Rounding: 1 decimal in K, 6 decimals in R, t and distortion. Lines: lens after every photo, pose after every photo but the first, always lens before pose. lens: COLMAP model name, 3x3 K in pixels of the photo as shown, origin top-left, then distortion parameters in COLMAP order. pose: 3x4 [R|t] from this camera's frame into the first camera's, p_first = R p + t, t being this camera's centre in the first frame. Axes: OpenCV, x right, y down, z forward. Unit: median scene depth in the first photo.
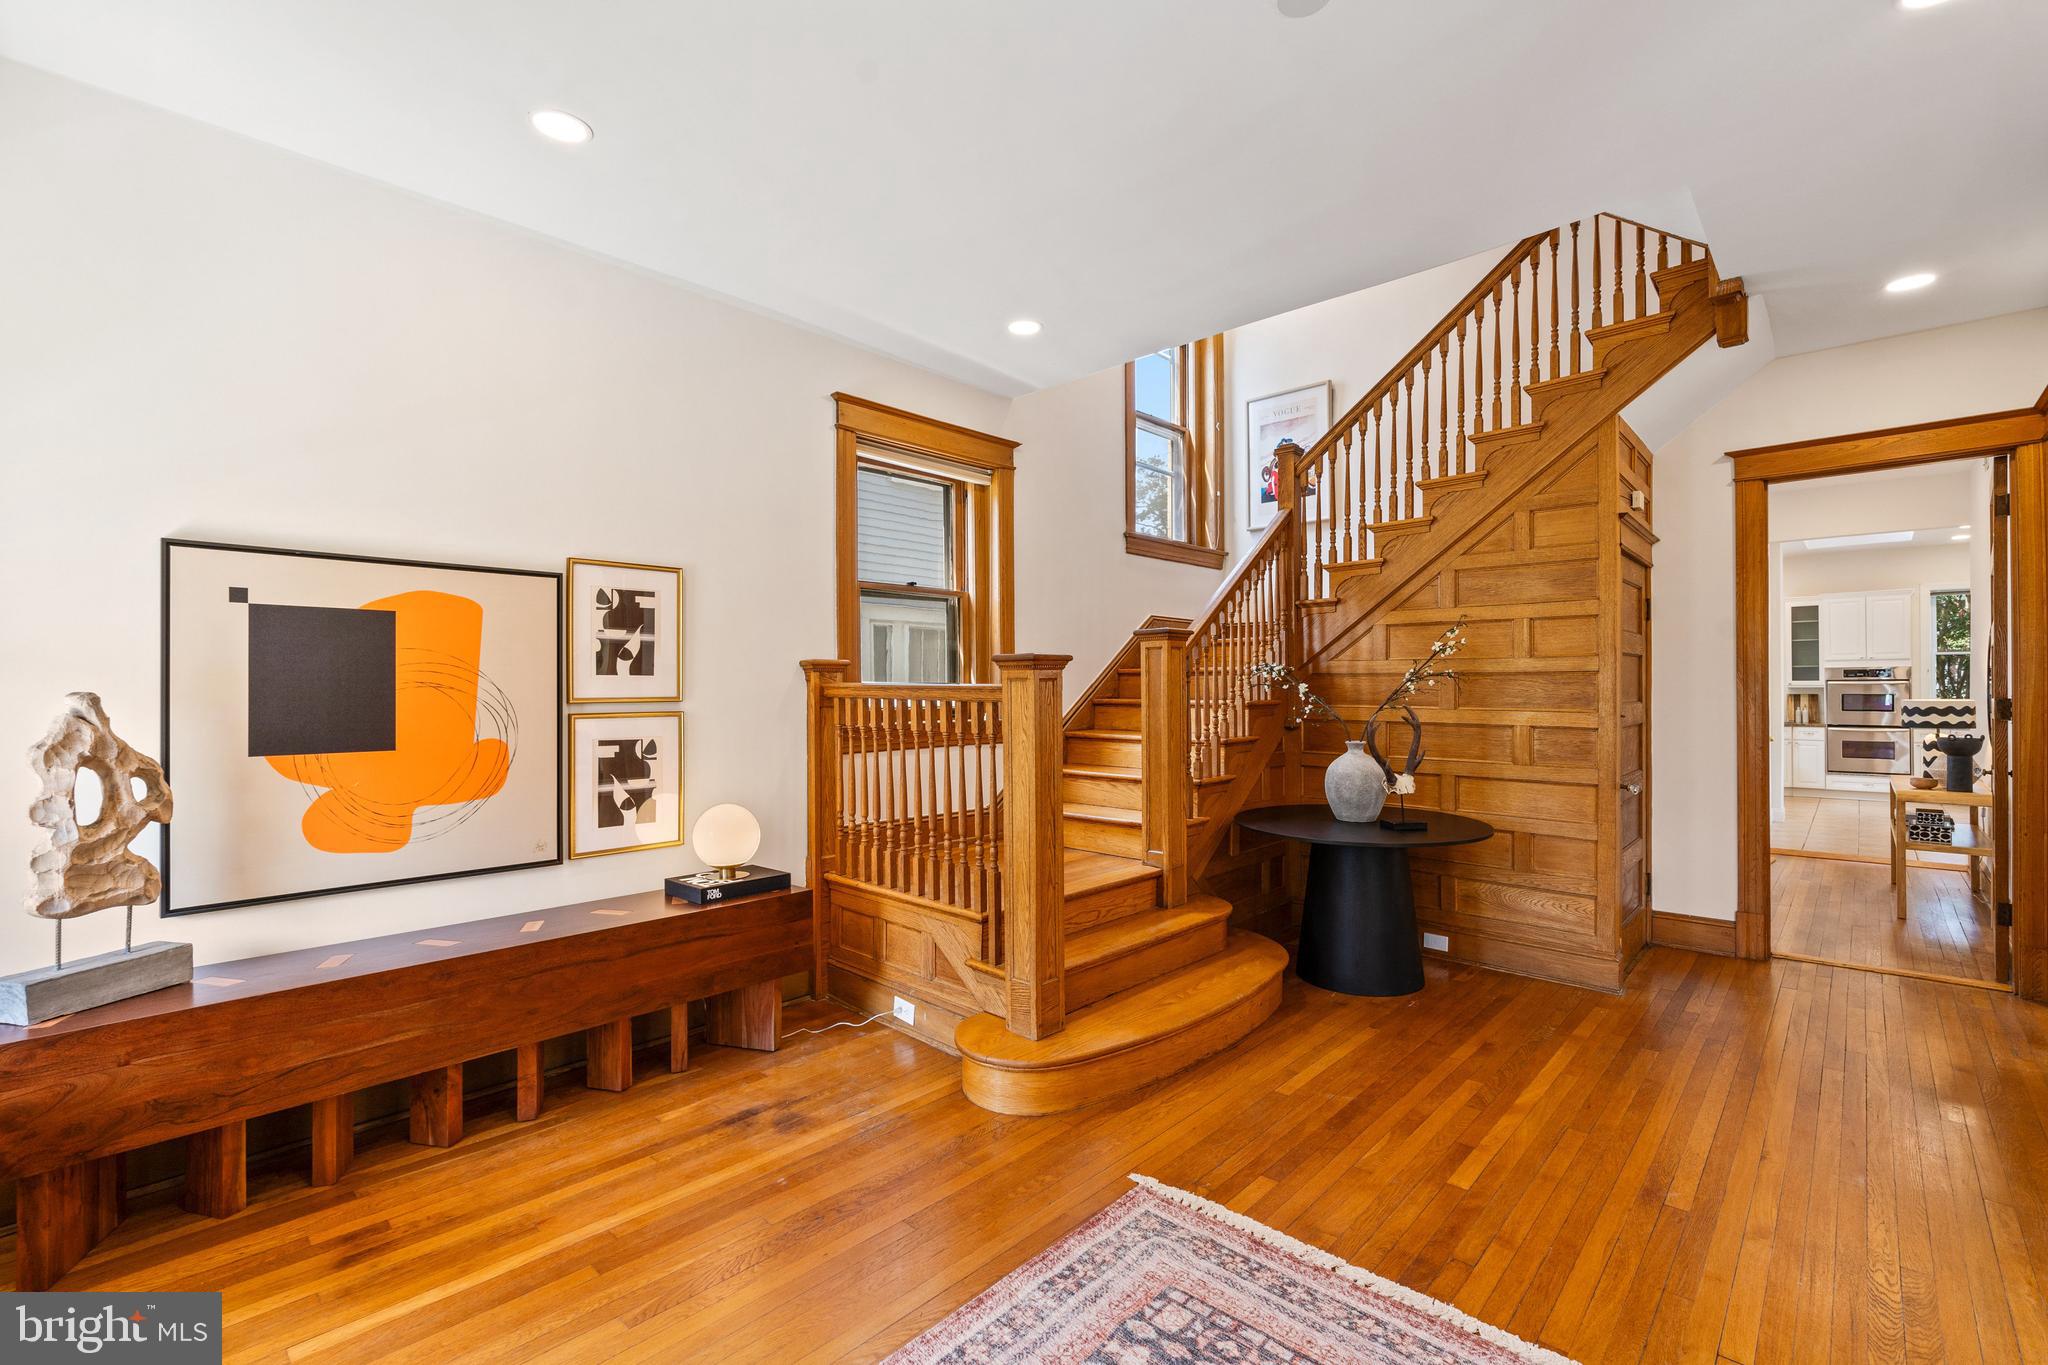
lens RADIAL K [[891.5, 0, 1027.7], [0, 891.5, 691.9], [0, 0, 1]] dist [-0.001998, -0.000026]
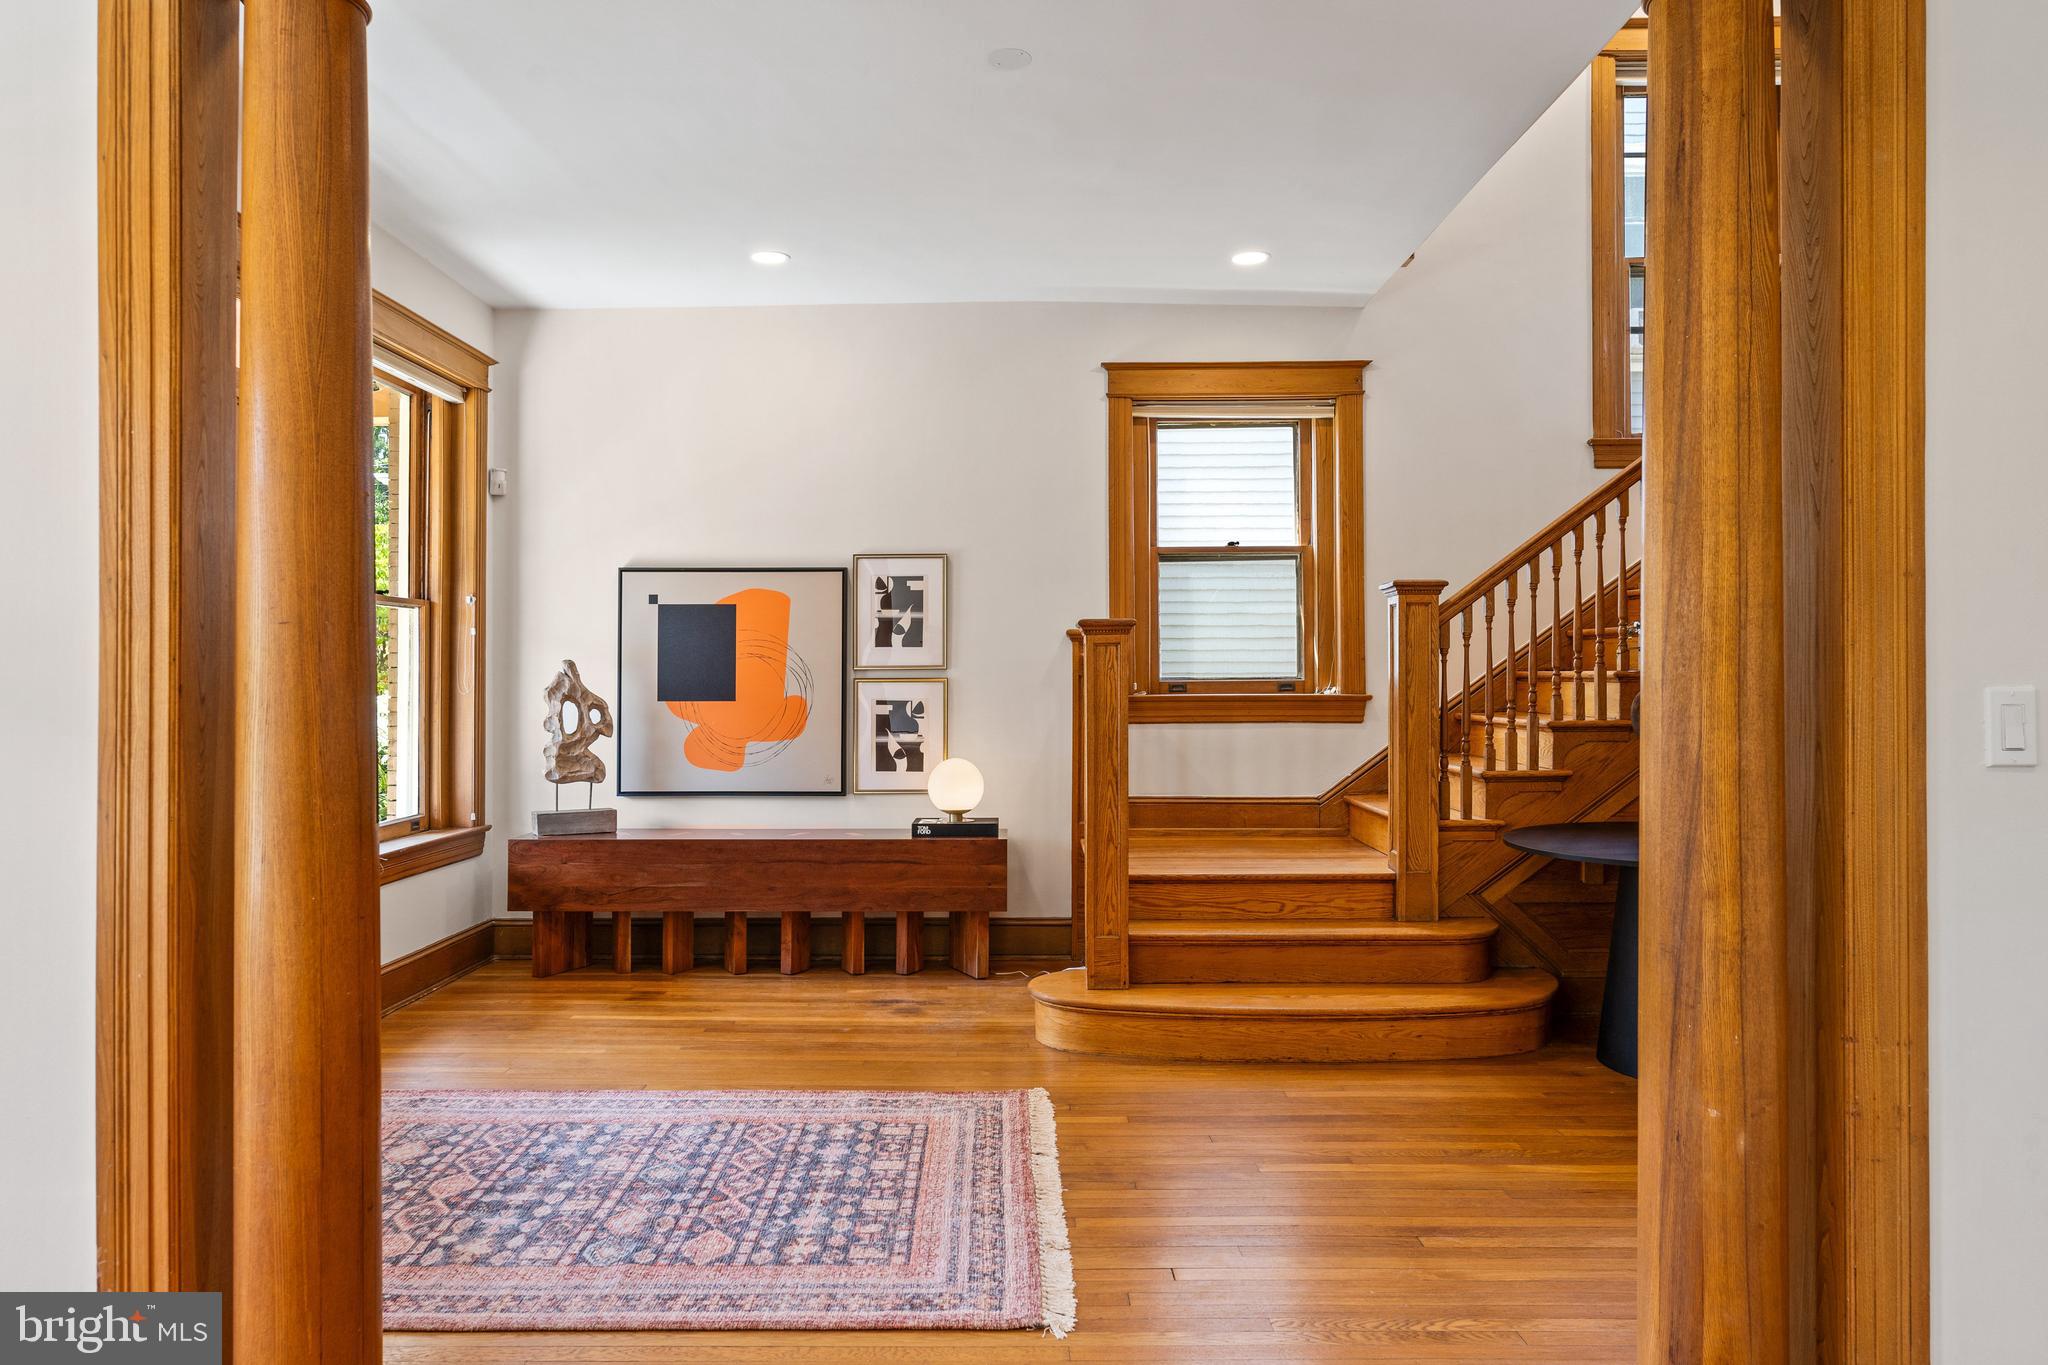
lens RADIAL K [[1331.1, 0, 1024.0], [0, 1331.1, 682.5], [0, 0, 1]] dist [0.001694, 0.000182]
pose [[0.685172, 0.000650, -0.728381, 0.798788], [-0.001994, 0.999998, -0.000982, 0.024956], [0.728379, 0.002125, 0.685172, -0.090030]]
